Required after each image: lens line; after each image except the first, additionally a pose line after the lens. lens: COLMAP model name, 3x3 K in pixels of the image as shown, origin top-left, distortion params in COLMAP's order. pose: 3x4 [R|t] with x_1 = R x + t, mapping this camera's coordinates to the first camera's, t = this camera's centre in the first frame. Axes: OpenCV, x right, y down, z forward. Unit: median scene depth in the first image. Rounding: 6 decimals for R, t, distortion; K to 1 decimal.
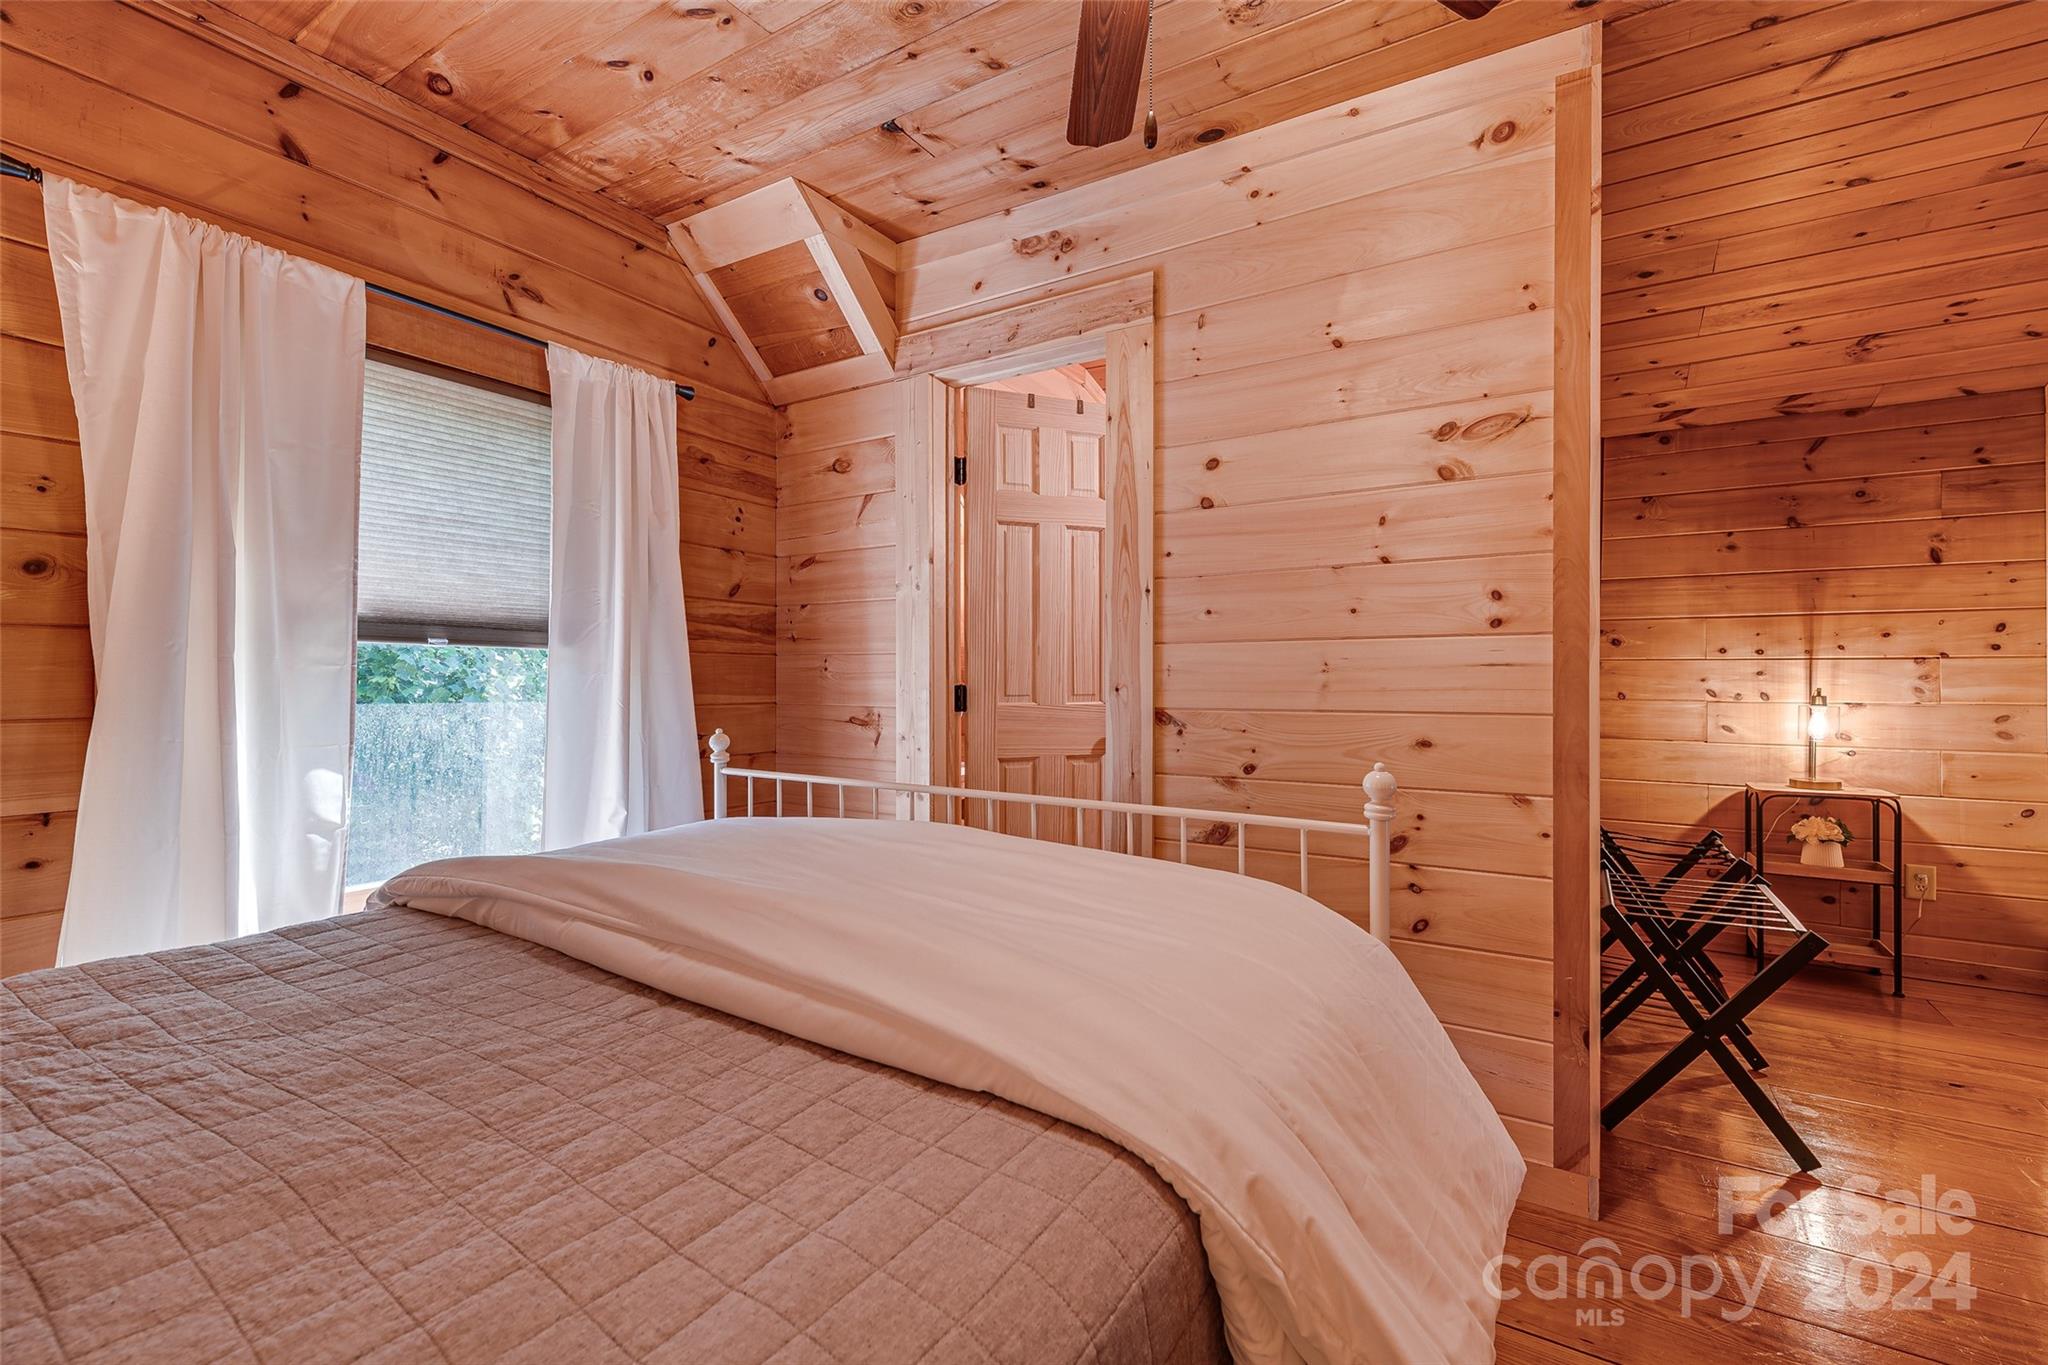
lens RADIAL K [[882.4, 0, 1030.3], [0, 882.4, 684.1], [0, 0, 1]] dist [0.004800, -0.005455]
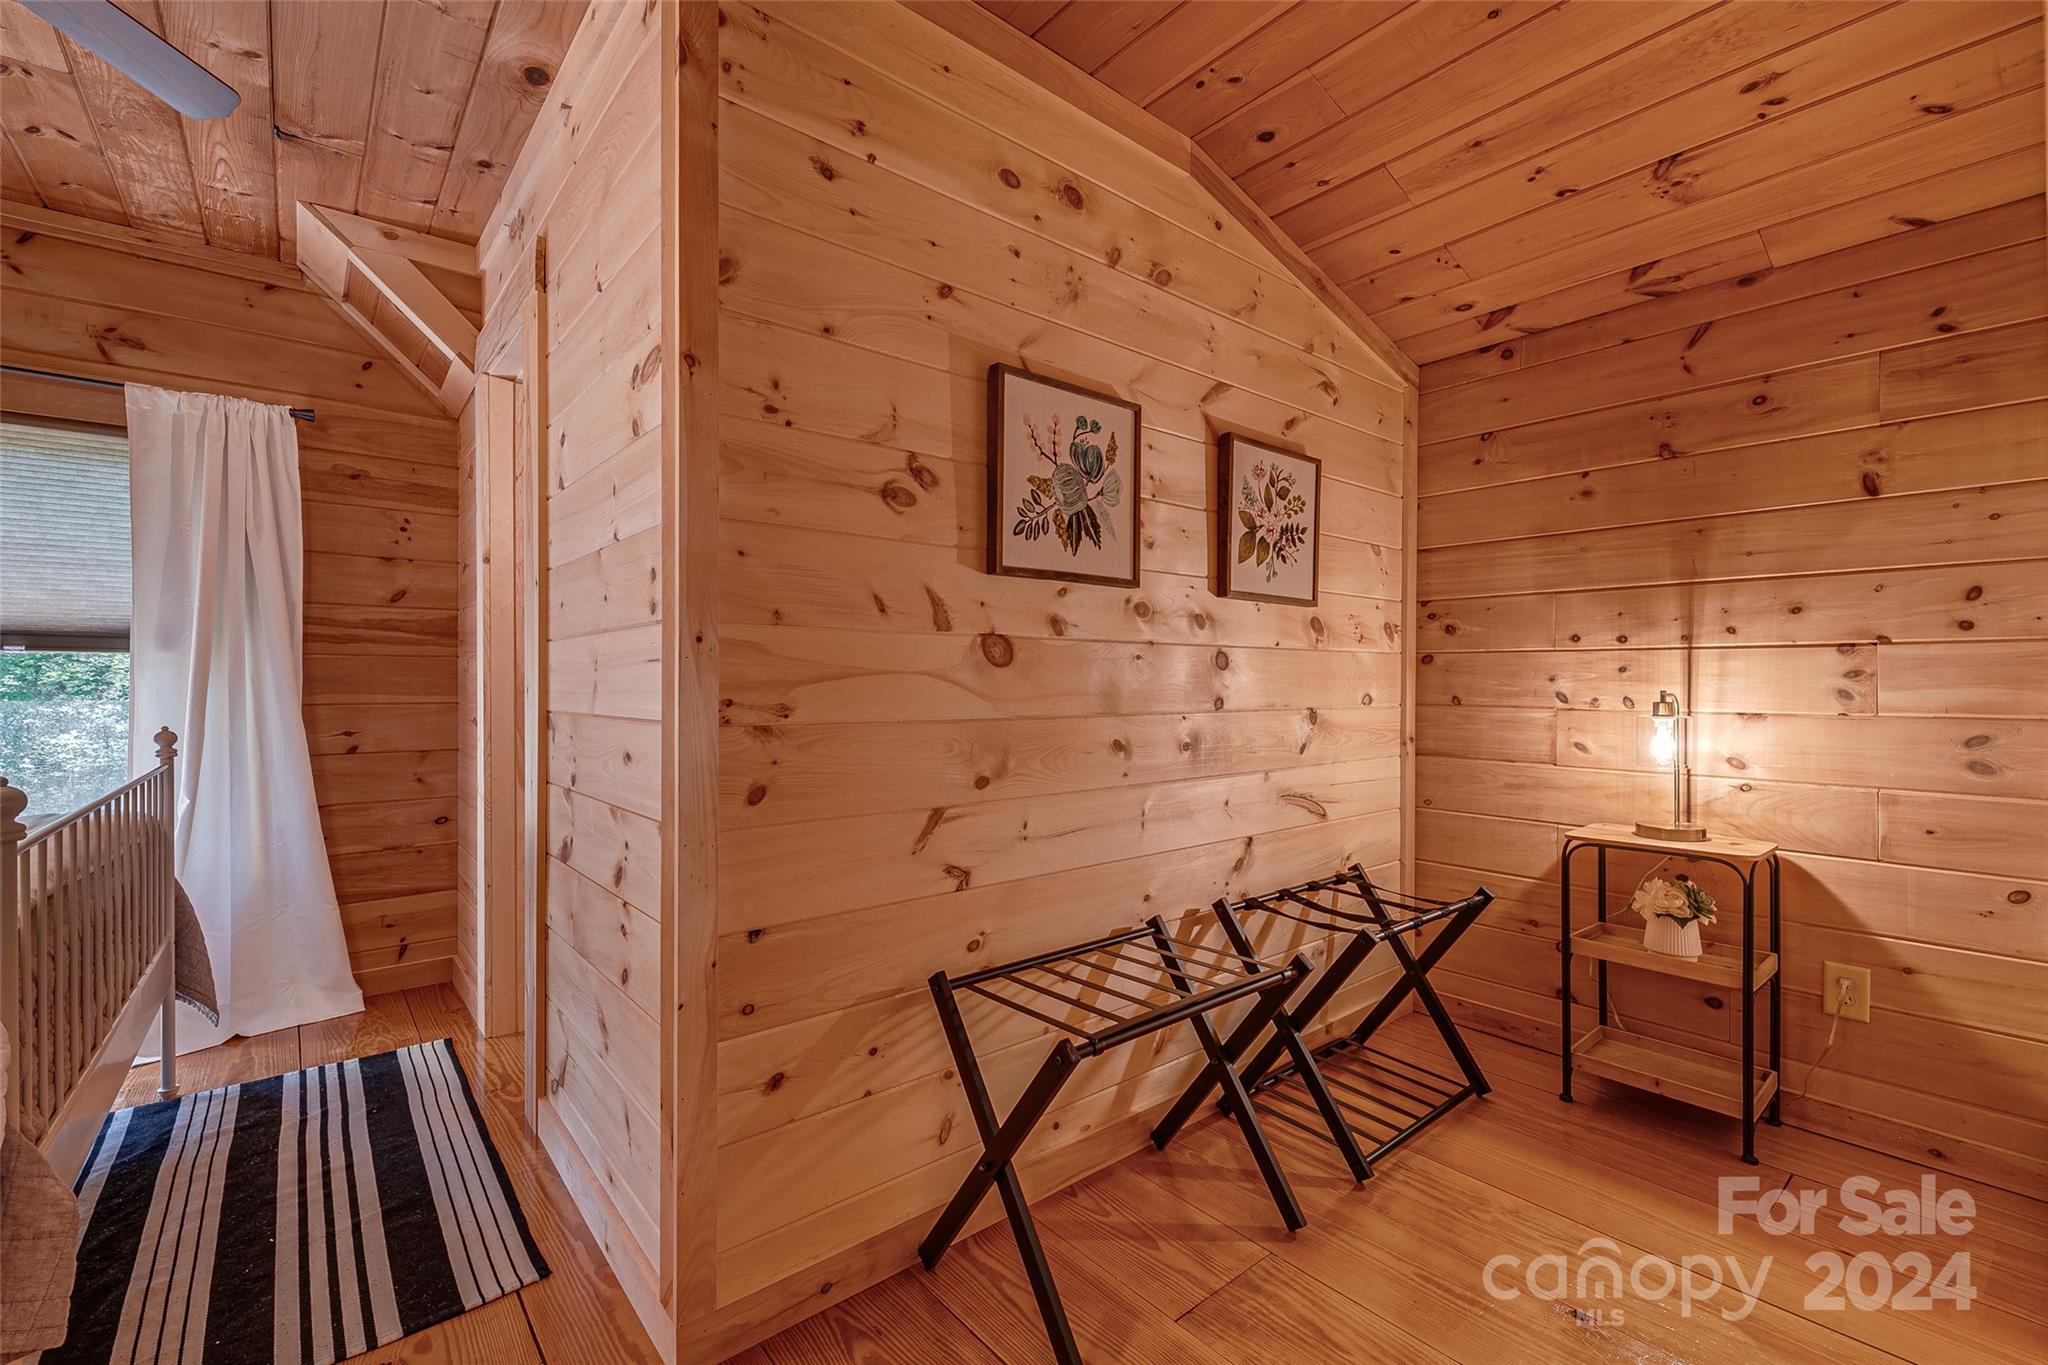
lens RADIAL K [[882.4, 0, 1025.3], [0, 882.4, 682.8], [0, 0, 1]] dist [0.004800, -0.005455]
pose [[0.950985, -0.000571, -0.309237, 0.646890], [-0.000234, 0.999997, -0.002566, 0.000286], [0.309237, 0.002513, 0.950982, 0.201436]]
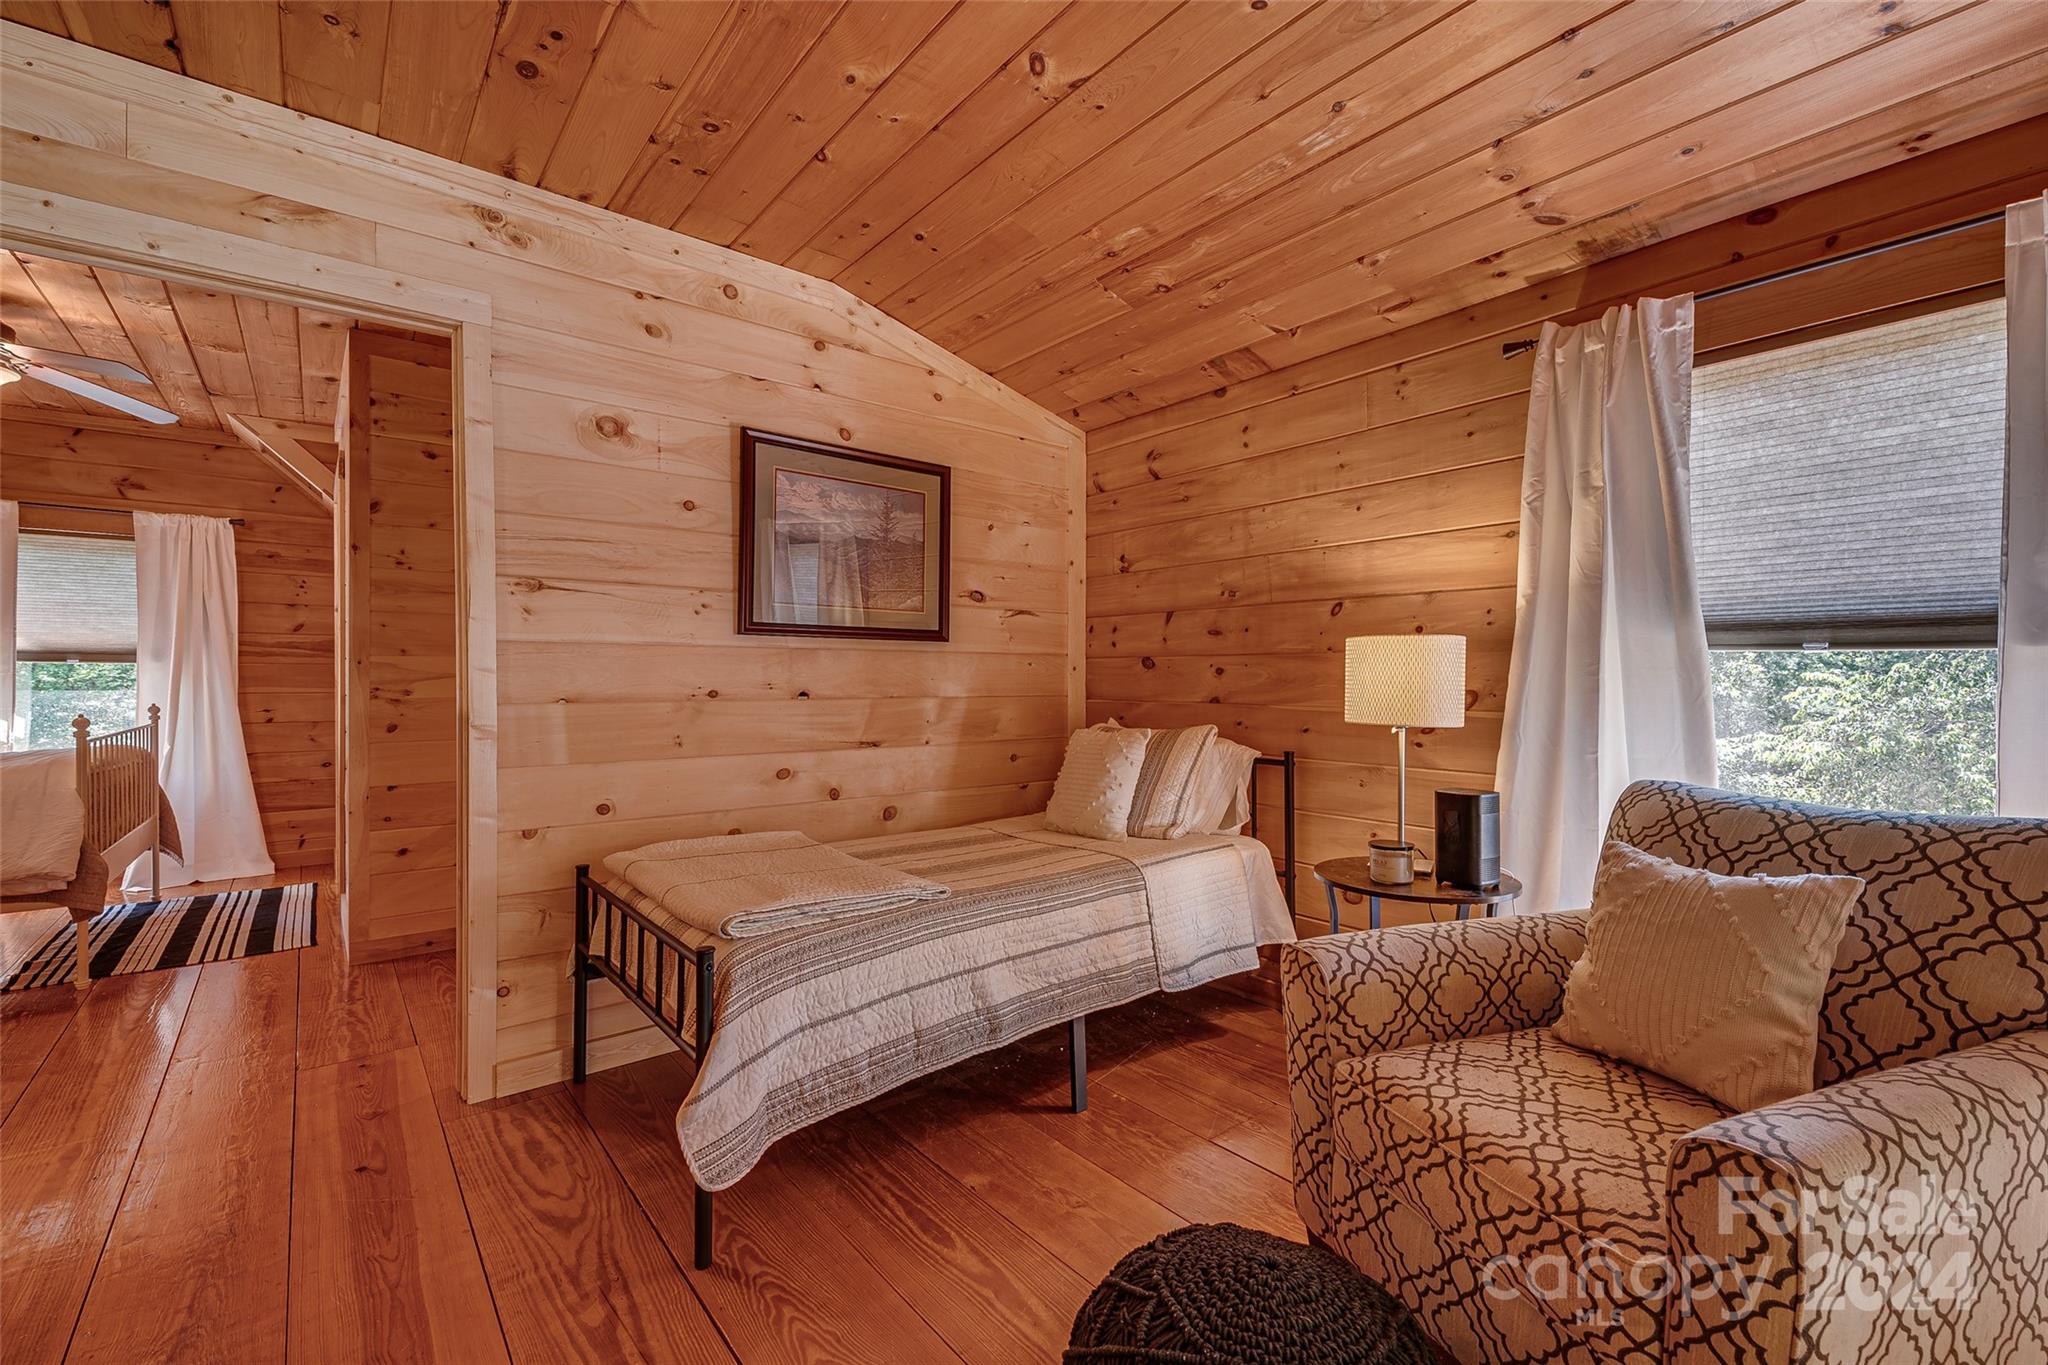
lens RADIAL K [[882.4, 0, 1024.1], [0, 882.4, 684.3], [0, 0, 1]] dist [0.004800, -0.005455]
pose [[0.946173, 0.002067, -0.323655, 1.449793], [-0.001948, 0.999998, 0.000690, 0.001491], [0.323655, -0.000022, 0.946175, -0.175087]]
